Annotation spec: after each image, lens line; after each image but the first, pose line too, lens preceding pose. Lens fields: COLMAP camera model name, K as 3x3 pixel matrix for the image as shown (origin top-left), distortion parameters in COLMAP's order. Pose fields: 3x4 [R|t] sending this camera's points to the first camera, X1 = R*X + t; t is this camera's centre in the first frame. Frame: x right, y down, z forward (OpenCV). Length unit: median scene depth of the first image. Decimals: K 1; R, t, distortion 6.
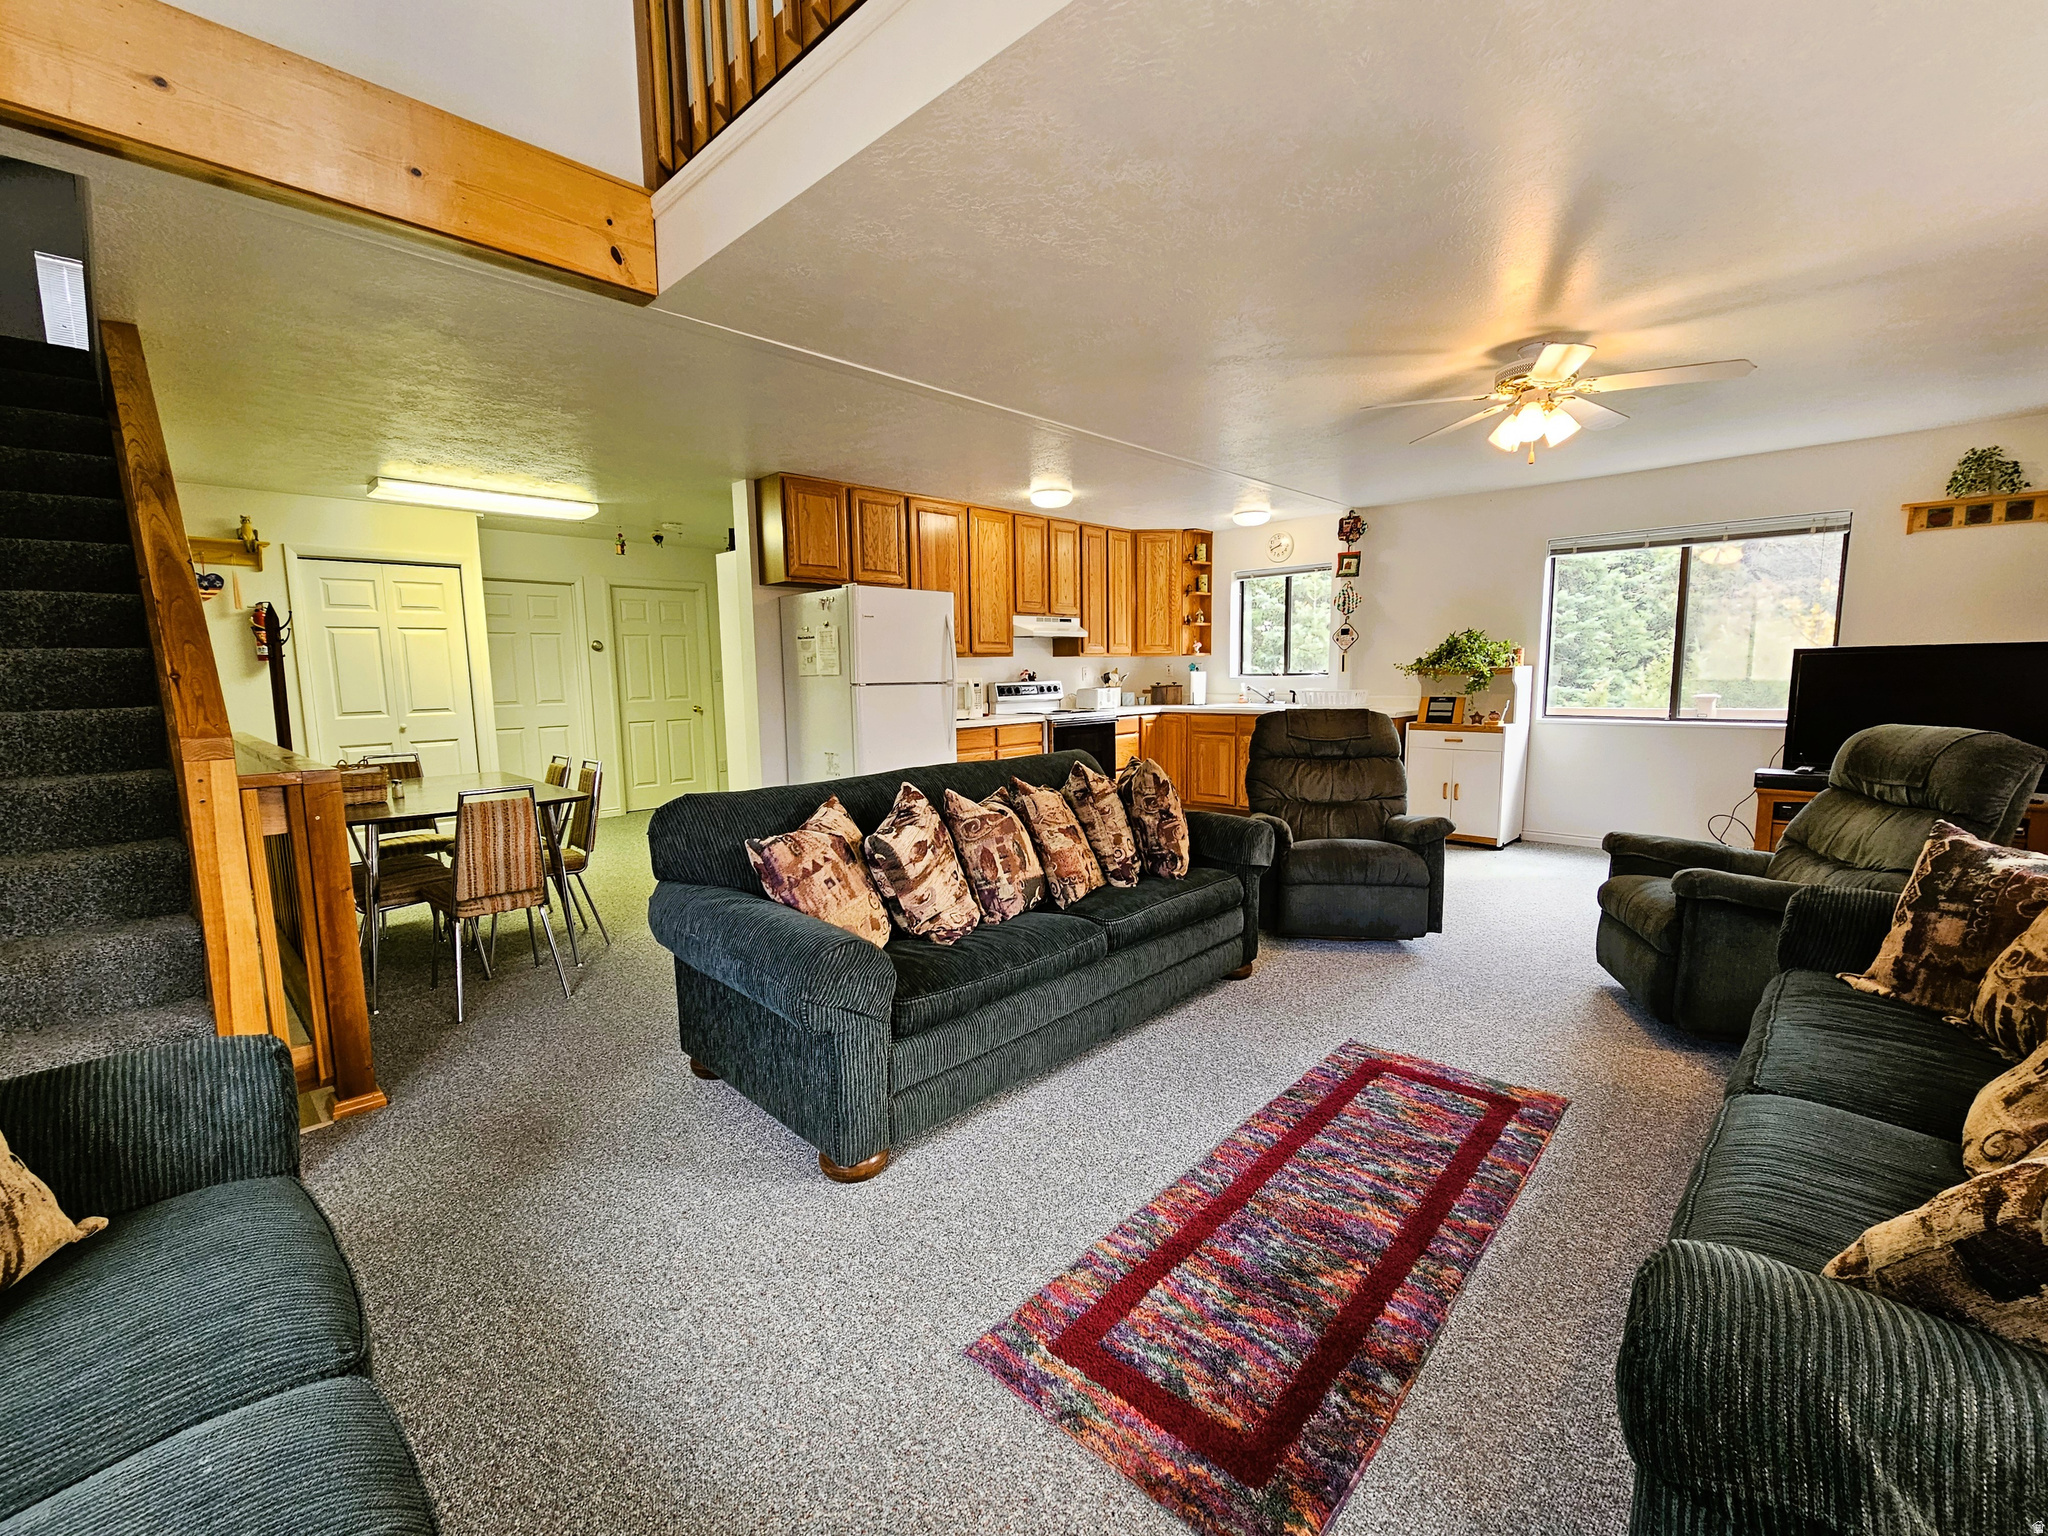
lens RADIAL K [[858.3, 0, 1010.9], [0, 858.3, 767.3], [0, 0, 1]] dist [0.003288, 0.000140]
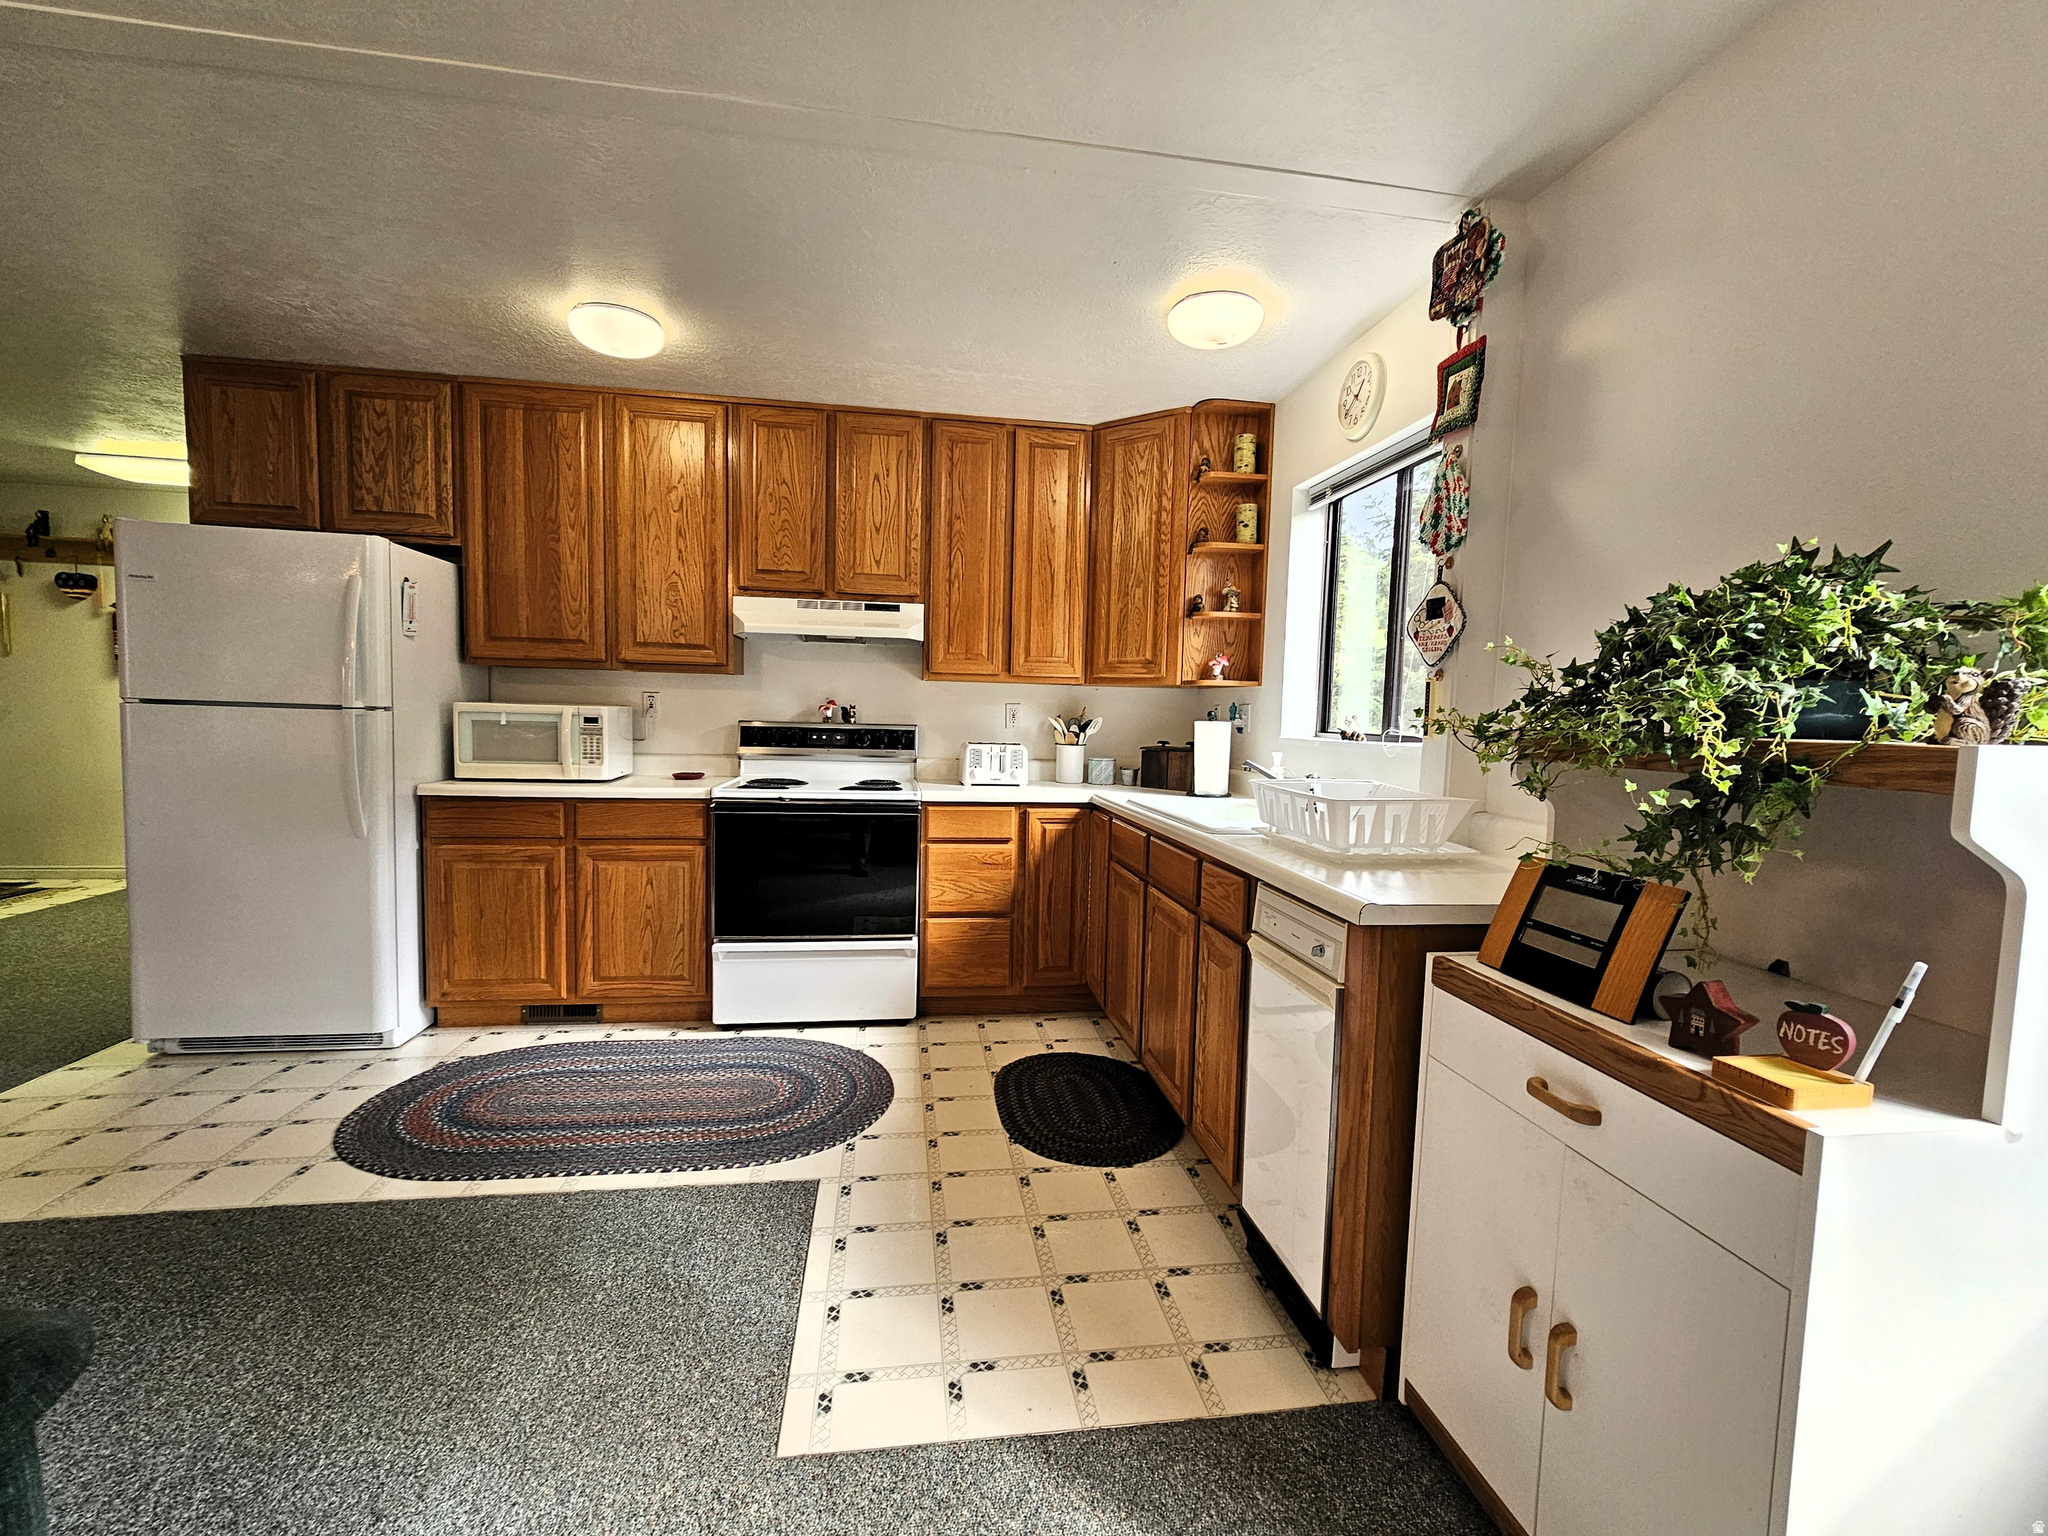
lens RADIAL K [[858.3, 0, 1033.8], [0, 858.3, 772.7], [0, 0, 1]] dist [0.003288, 0.000140]
pose [[0.798526, 0.080023, -0.596618, 0.463164], [-0.109314, 0.993922, -0.012997, -0.078279], [0.591952, 0.075597, 0.802420, 0.666782]]
